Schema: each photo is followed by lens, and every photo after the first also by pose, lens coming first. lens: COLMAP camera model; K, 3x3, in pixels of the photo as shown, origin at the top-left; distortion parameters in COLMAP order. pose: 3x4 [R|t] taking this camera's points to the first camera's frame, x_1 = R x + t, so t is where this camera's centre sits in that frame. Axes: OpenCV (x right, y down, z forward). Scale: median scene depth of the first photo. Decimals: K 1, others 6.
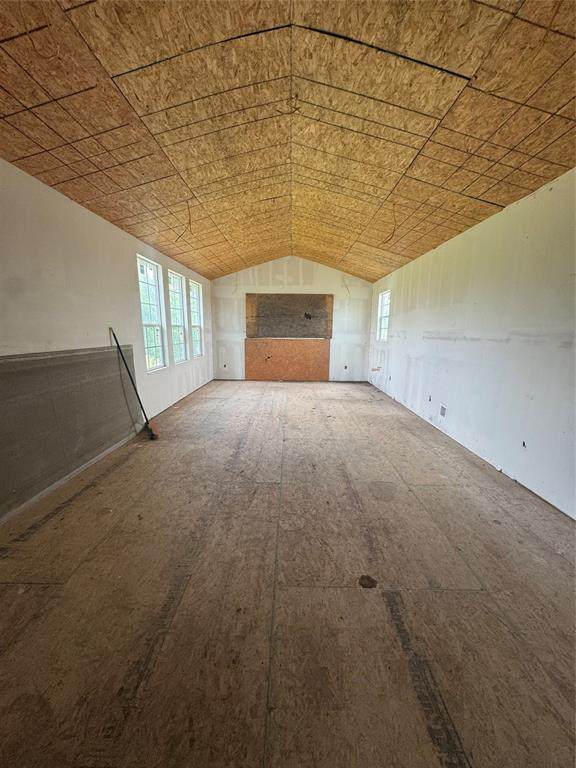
lens RADIAL K [[307.9, 0, 287.6], [0, 307.9, 383.2], [0, 0, 1]] dist [-0.003736, 0.001406]
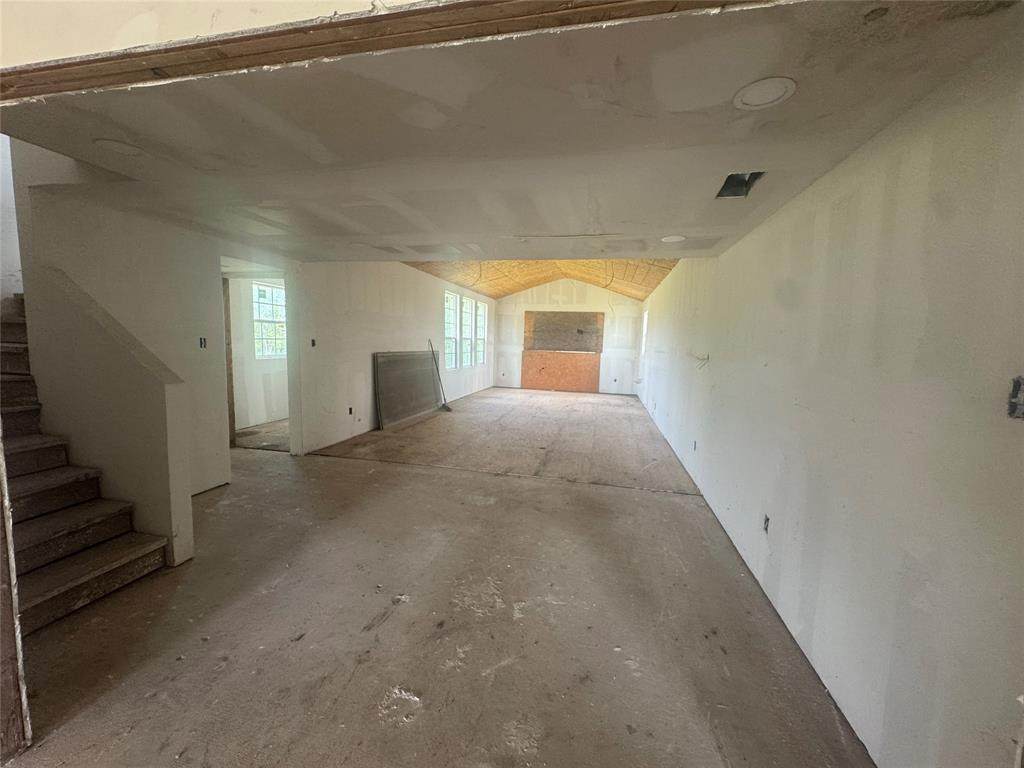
lens RADIAL K [[410.6, 0, 511.5], [0, 410.6, 383.9], [0, 0, 1]] dist [-0.003736, 0.001406]
pose [[0.977291, 0.041958, -0.207705, 0.139726], [-0.057330, 0.995999, -0.068550, 0.081060], [0.203998, 0.078901, 0.975787, -0.459549]]
